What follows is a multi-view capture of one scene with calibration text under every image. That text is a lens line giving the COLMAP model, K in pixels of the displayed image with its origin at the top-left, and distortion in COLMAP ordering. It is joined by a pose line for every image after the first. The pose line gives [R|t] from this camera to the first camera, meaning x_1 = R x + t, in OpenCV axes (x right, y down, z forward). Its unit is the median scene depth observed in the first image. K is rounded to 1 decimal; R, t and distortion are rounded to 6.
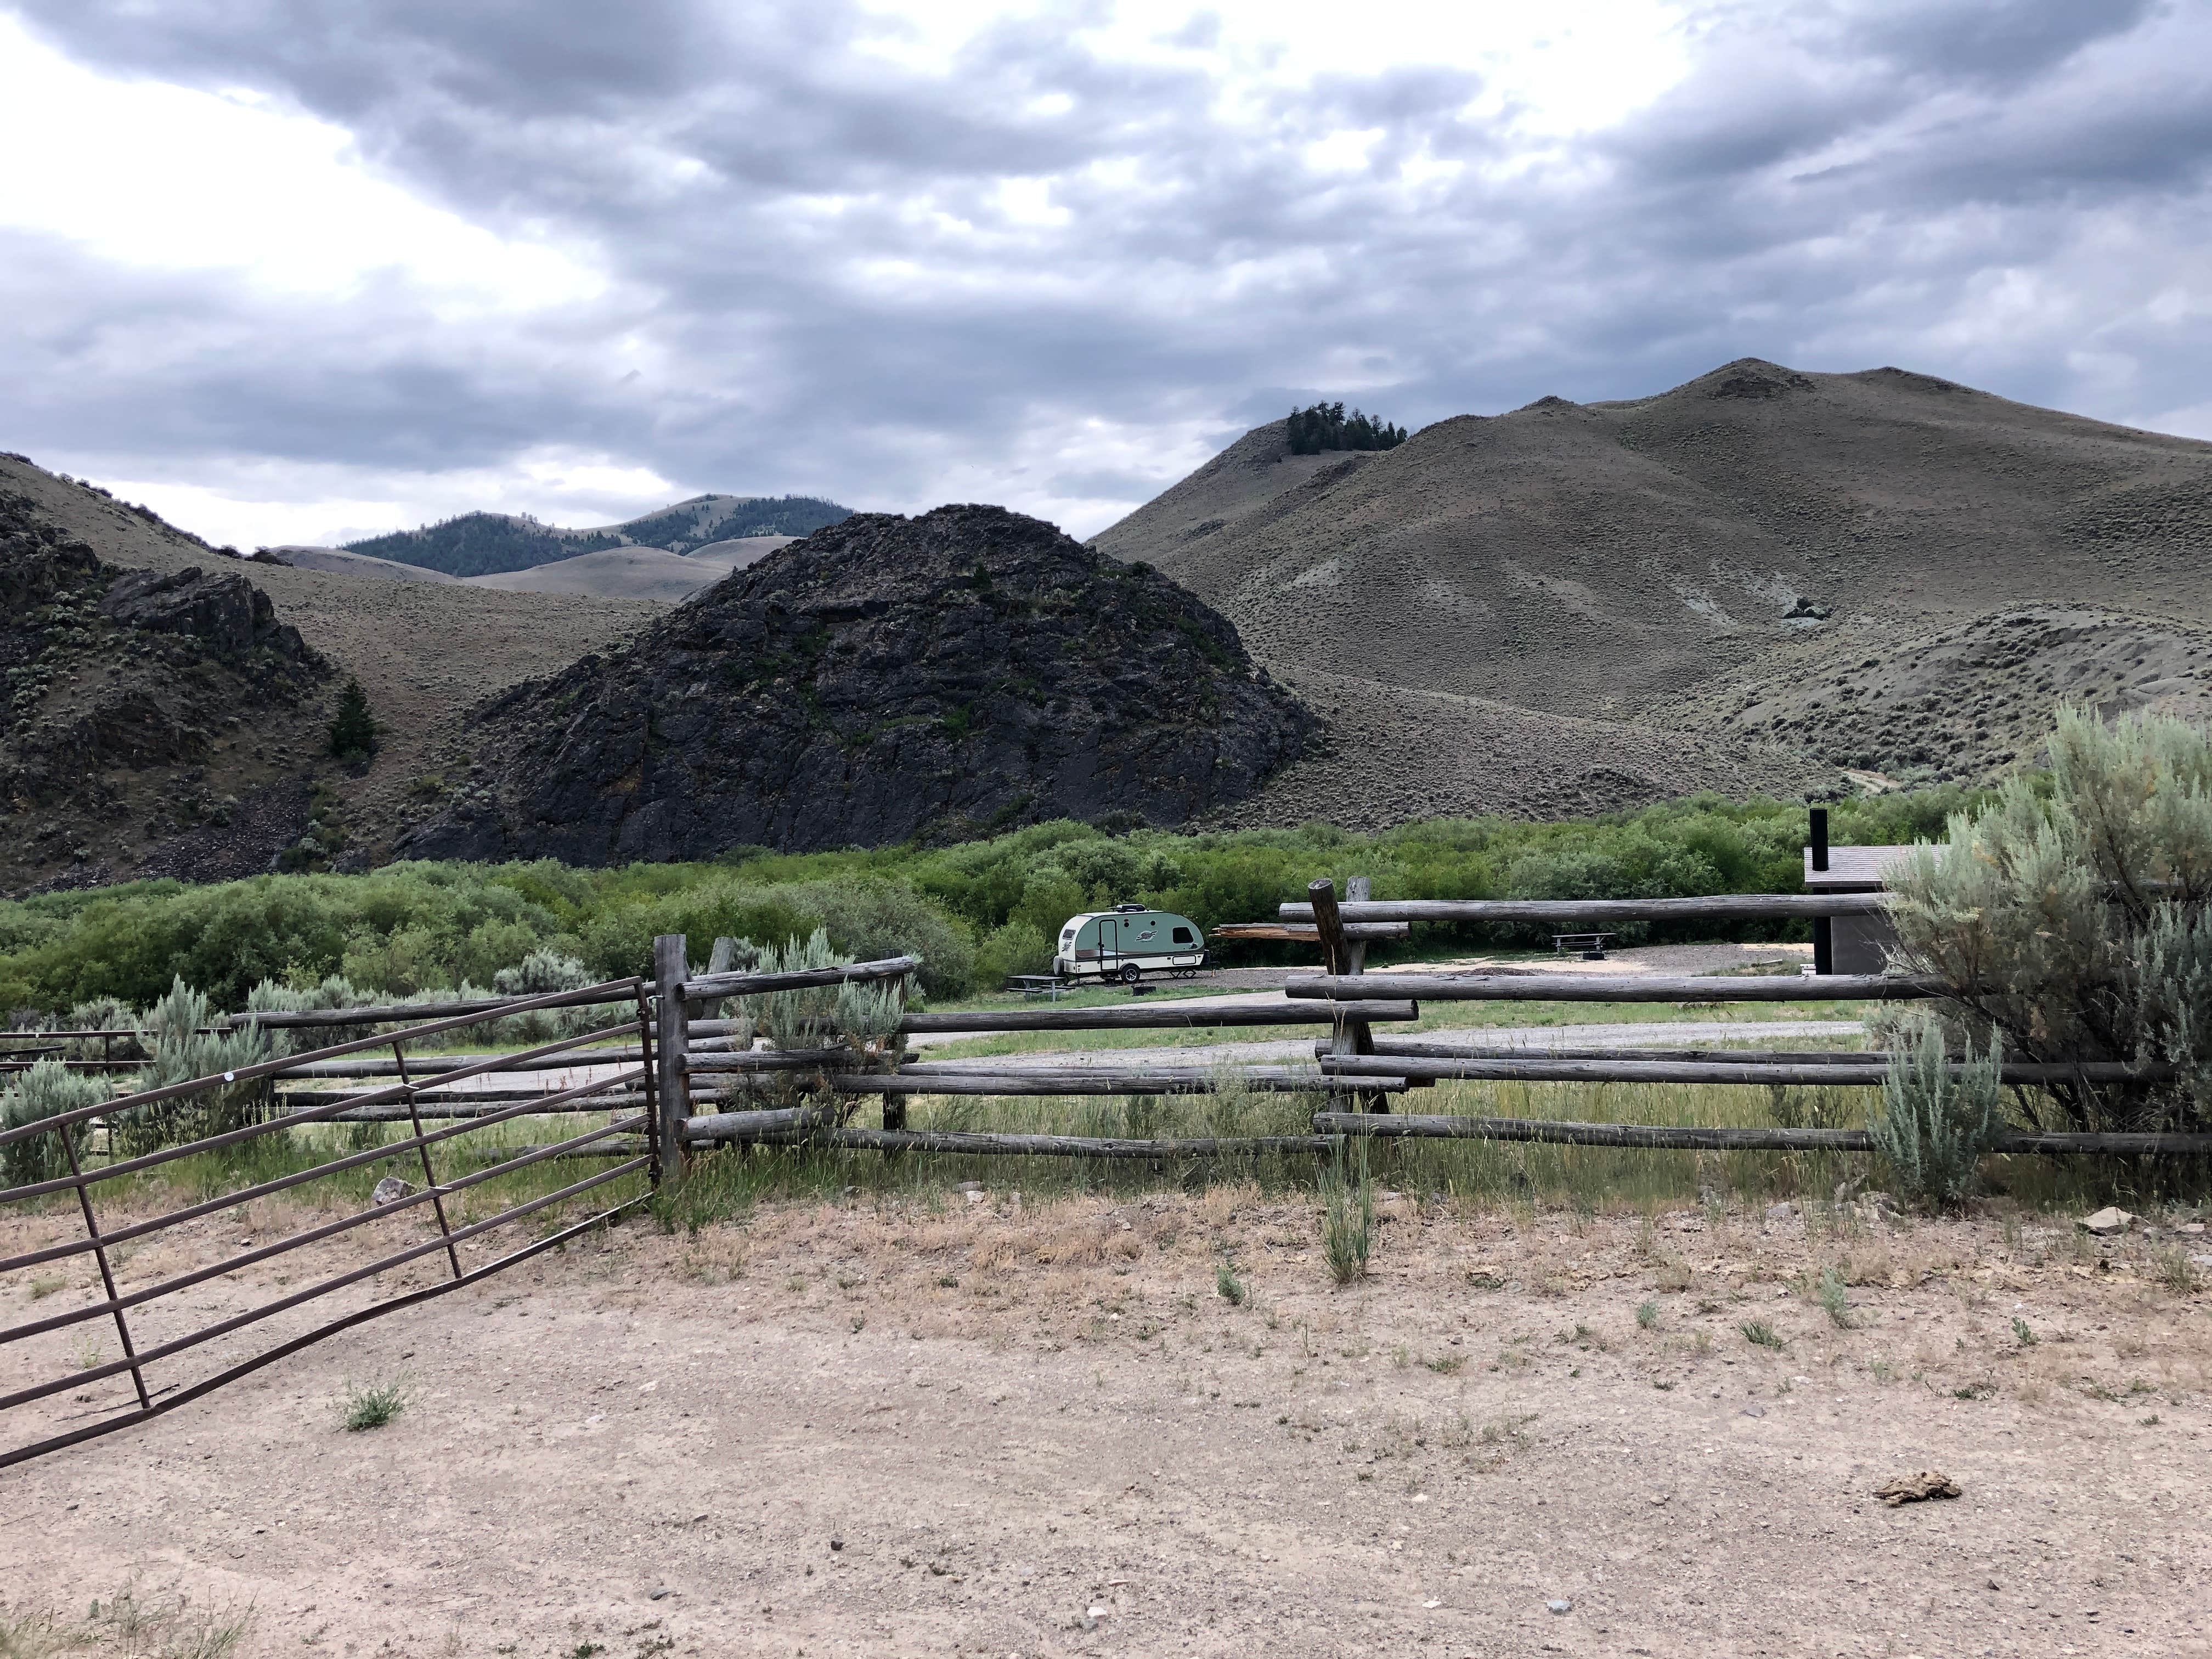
lens RADIAL K [[1848.7, 0, 1106.0], [0, 1848.7, 829.5], [0, 0, 1]] dist [0.128874, -0.297492]
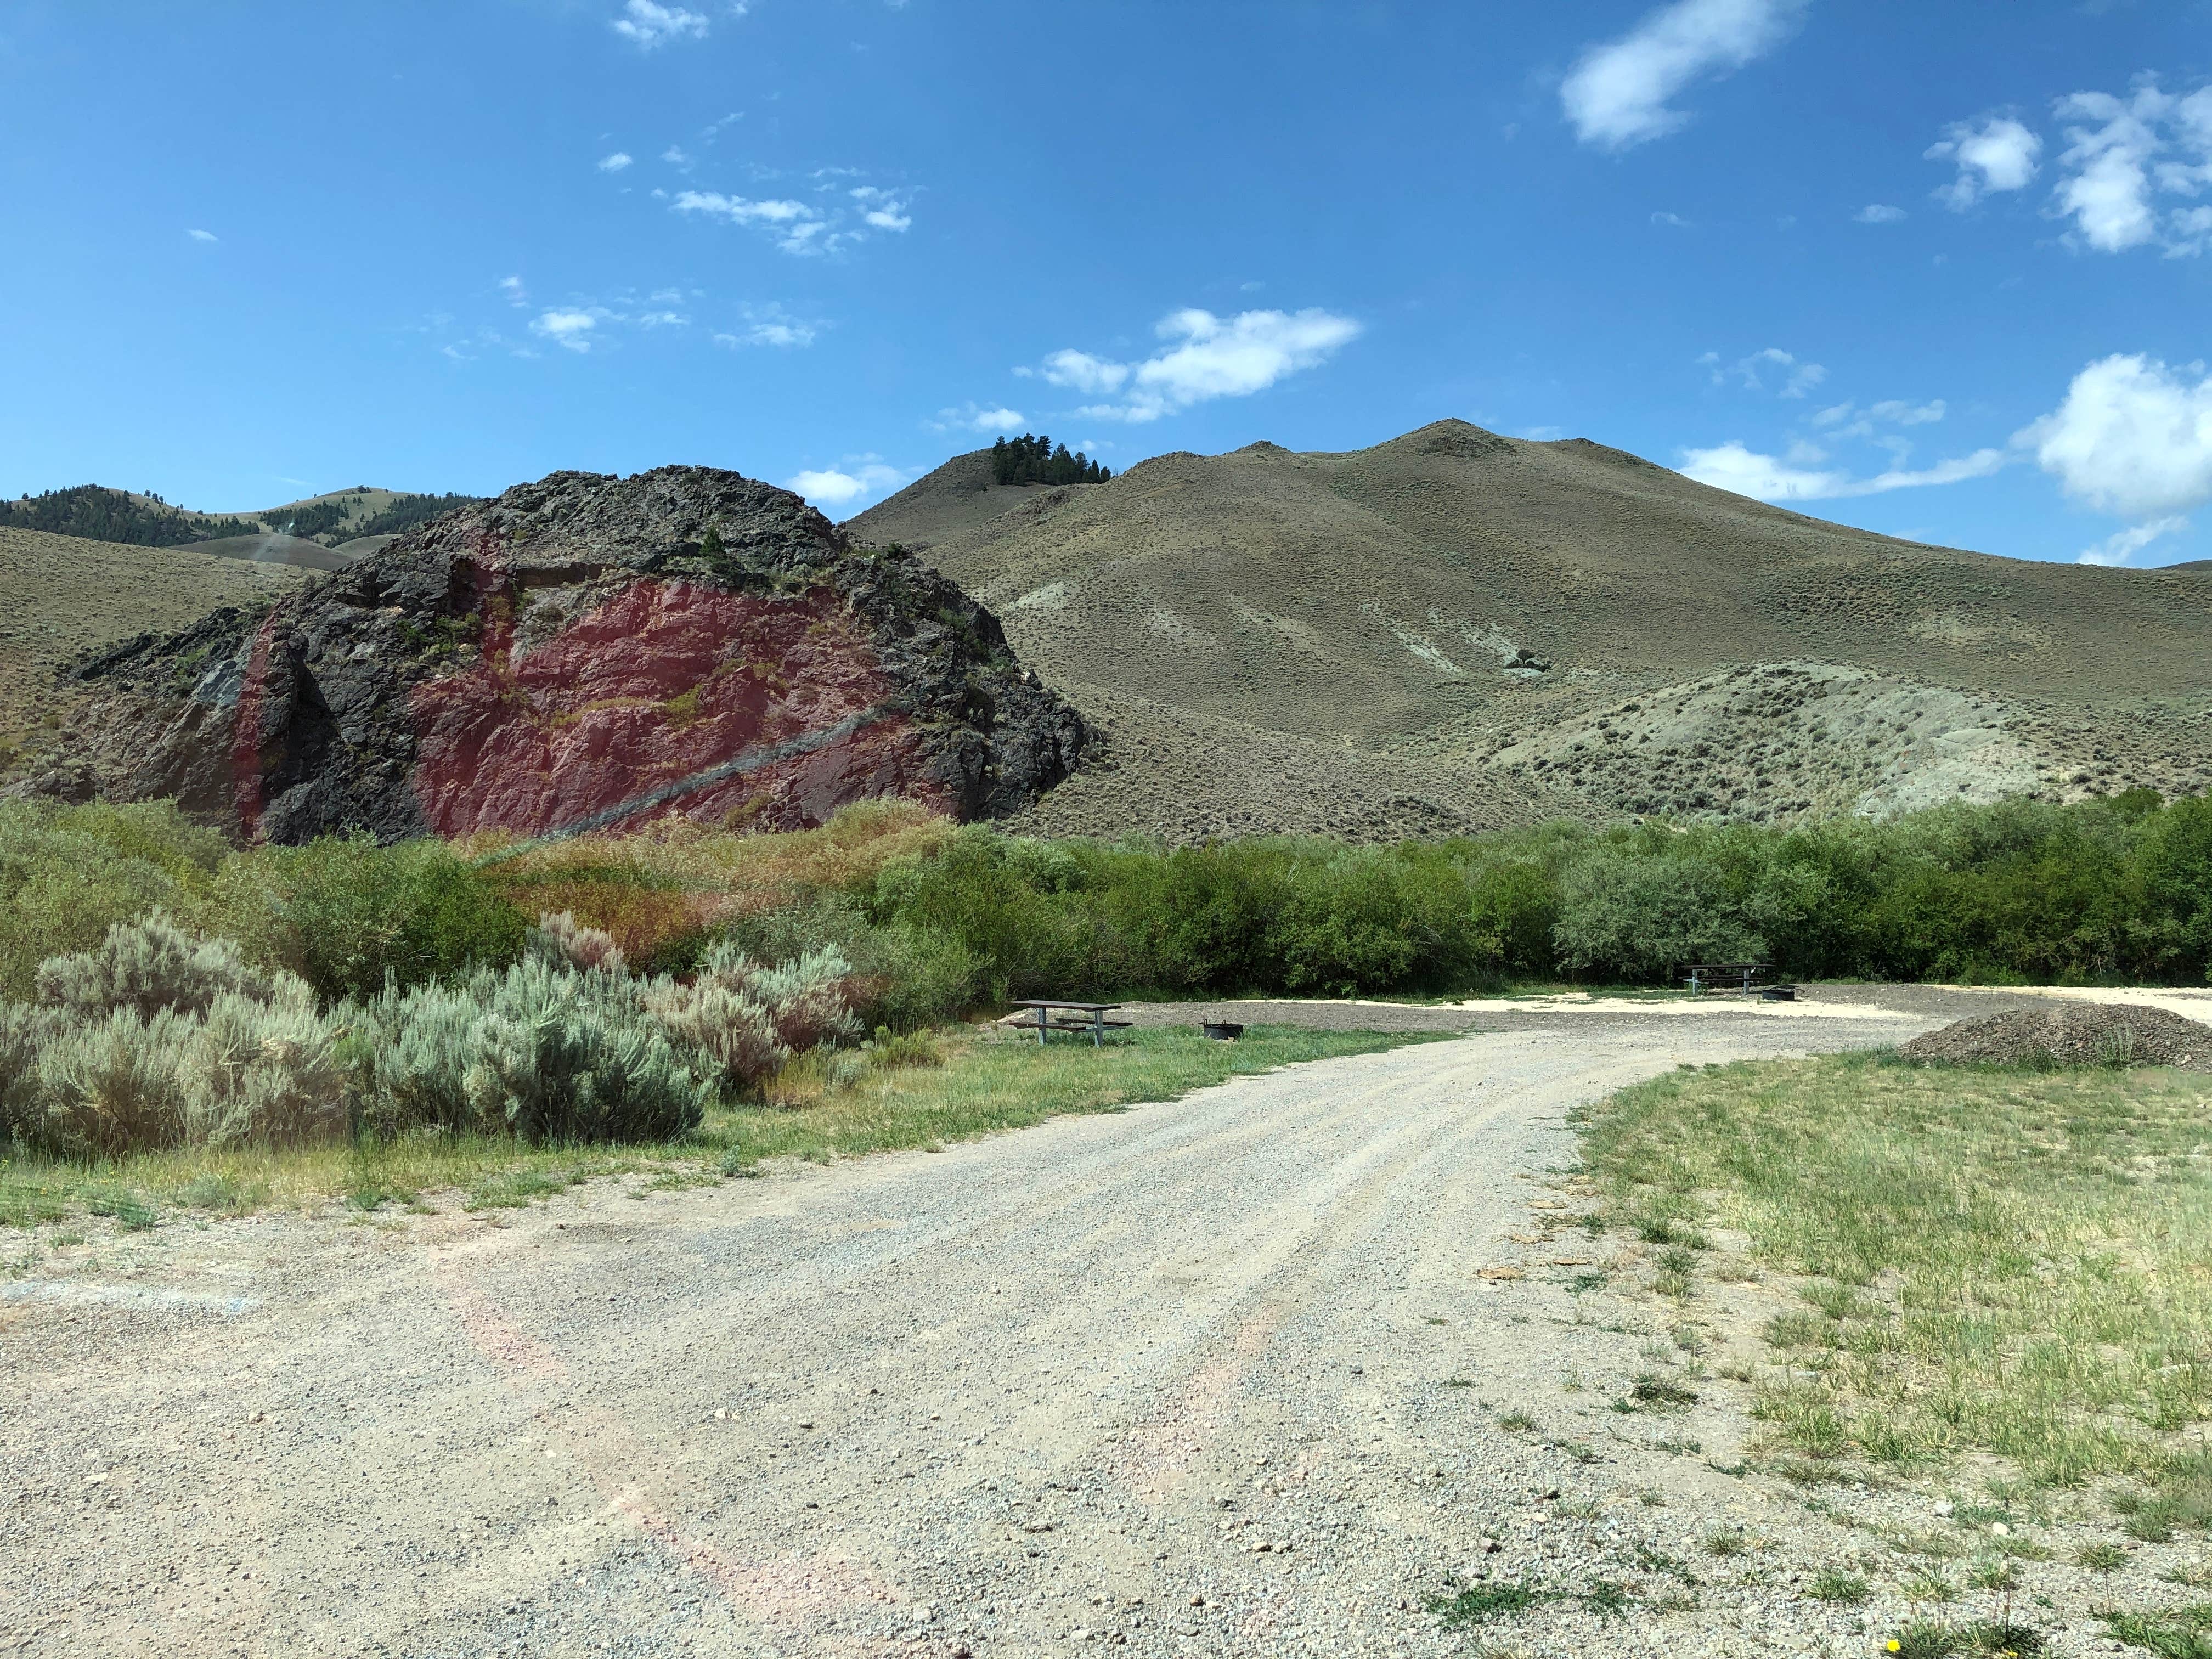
lens RADIAL K [[1848.7, 0, 1106.0], [0, 1848.7, 829.5], [0, 0, 1]] dist [0.128874, -0.297492]
pose [[0.983601, 0.041806, 0.175447, -0.029981], [-0.038088, 0.998974, -0.024509, 0.009346], [-0.176291, 0.017425, 0.984184, 0.101458]]
